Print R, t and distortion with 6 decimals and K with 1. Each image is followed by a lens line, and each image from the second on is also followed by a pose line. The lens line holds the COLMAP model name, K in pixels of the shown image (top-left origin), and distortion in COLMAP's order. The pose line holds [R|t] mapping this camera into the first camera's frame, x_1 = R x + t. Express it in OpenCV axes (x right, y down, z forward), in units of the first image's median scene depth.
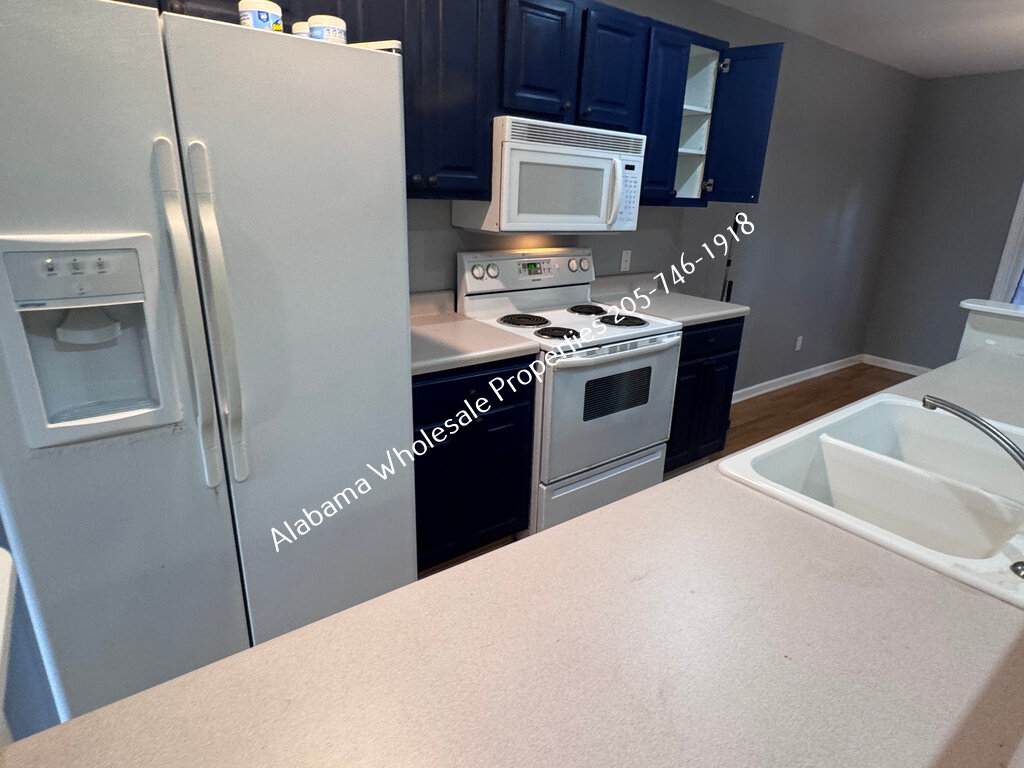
lens RADIAL K [[578.6, 0, 524.1], [0, 578.6, 383.4], [0, 0, 1]] dist [0.000107, 0.000474]
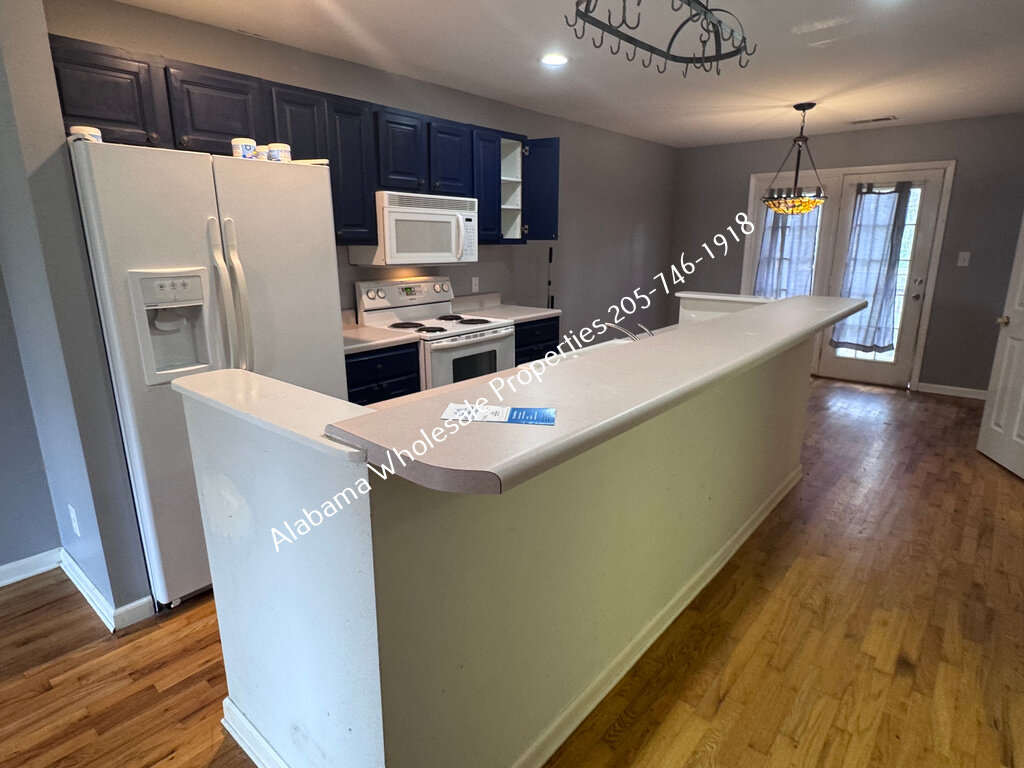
lens RADIAL K [[580.0, 0, 515.1], [0, 580.0, 387.7], [0, 0, 1]] dist [-0.000866, 0.000600]
pose [[0.976079, -0.091987, 0.197000, -0.035154], [0.105150, 0.992798, -0.057412, 0.156044], [-0.190300, 0.076753, 0.978721, -0.457159]]
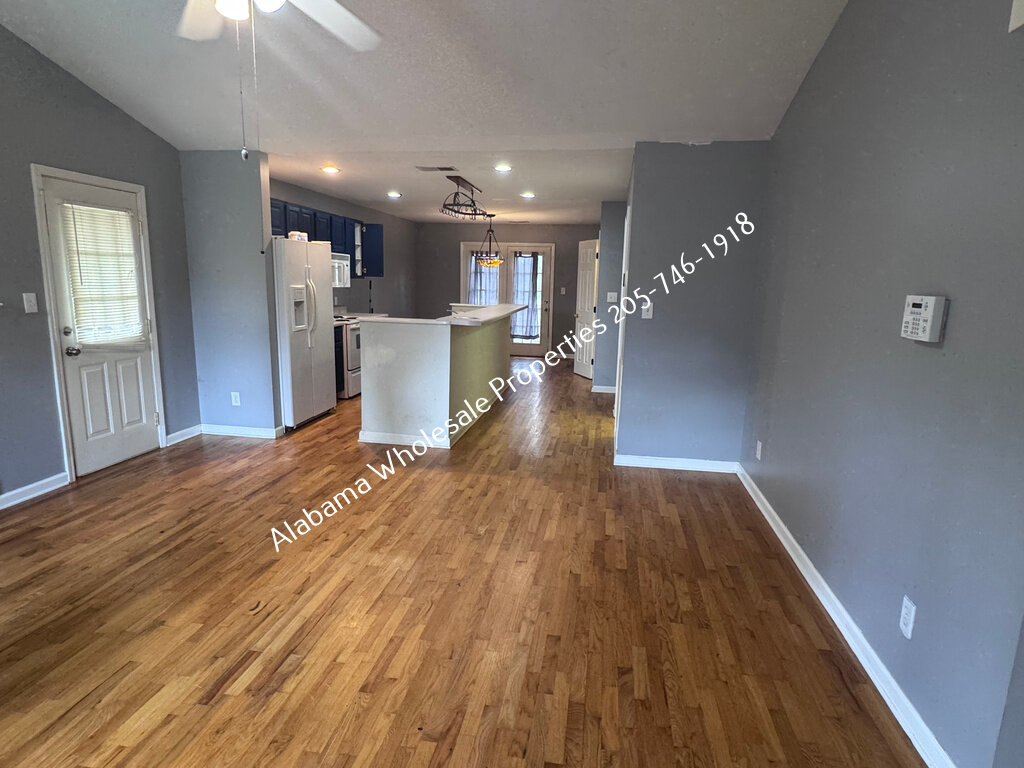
lens RADIAL K [[580.0, 0, 515.1], [0, 580.0, 387.7], [0, 0, 1]] dist [-0.000866, 0.000600]
pose [[0.727782, -0.144834, 0.670341, -1.226181], [0.218375, 0.975510, -0.026319, 0.475116], [-0.650112, 0.165540, 0.741587, -1.573068]]
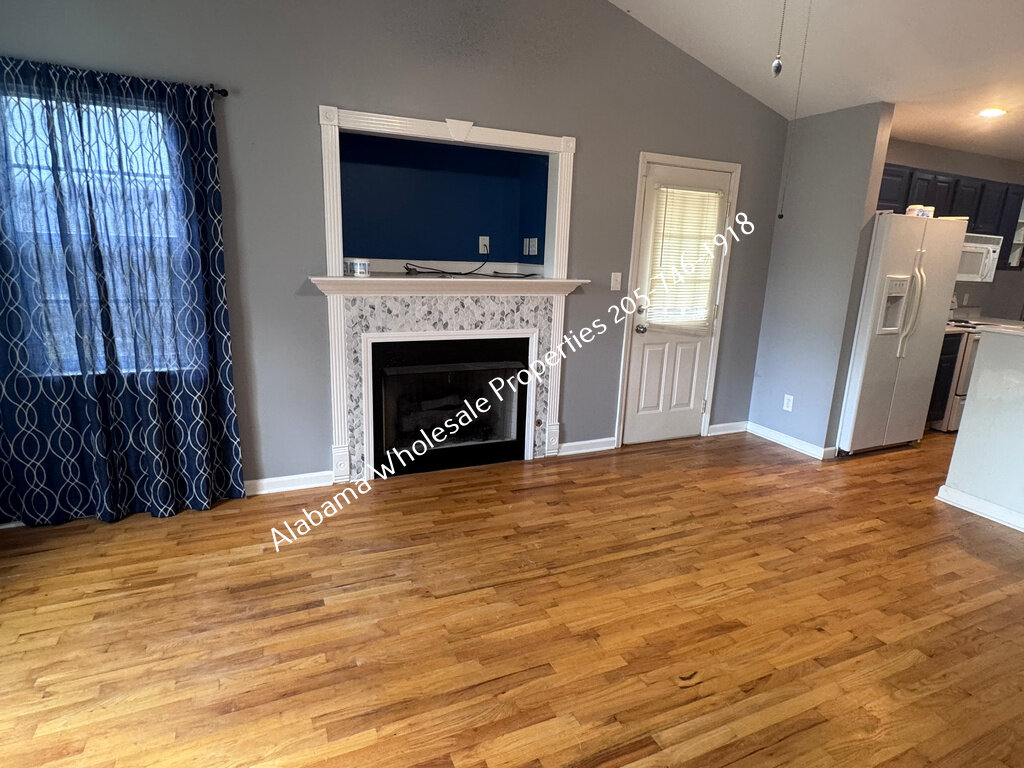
lens RADIAL K [[580.0, 0, 515.1], [0, 580.0, 387.7], [0, 0, 1]] dist [-0.000866, 0.000600]
pose [[0.974632, 0.053203, -0.217397, -1.007749], [-0.073706, 0.993450, -0.087315, 0.414832], [0.211327, 0.101123, 0.972170, -1.320992]]
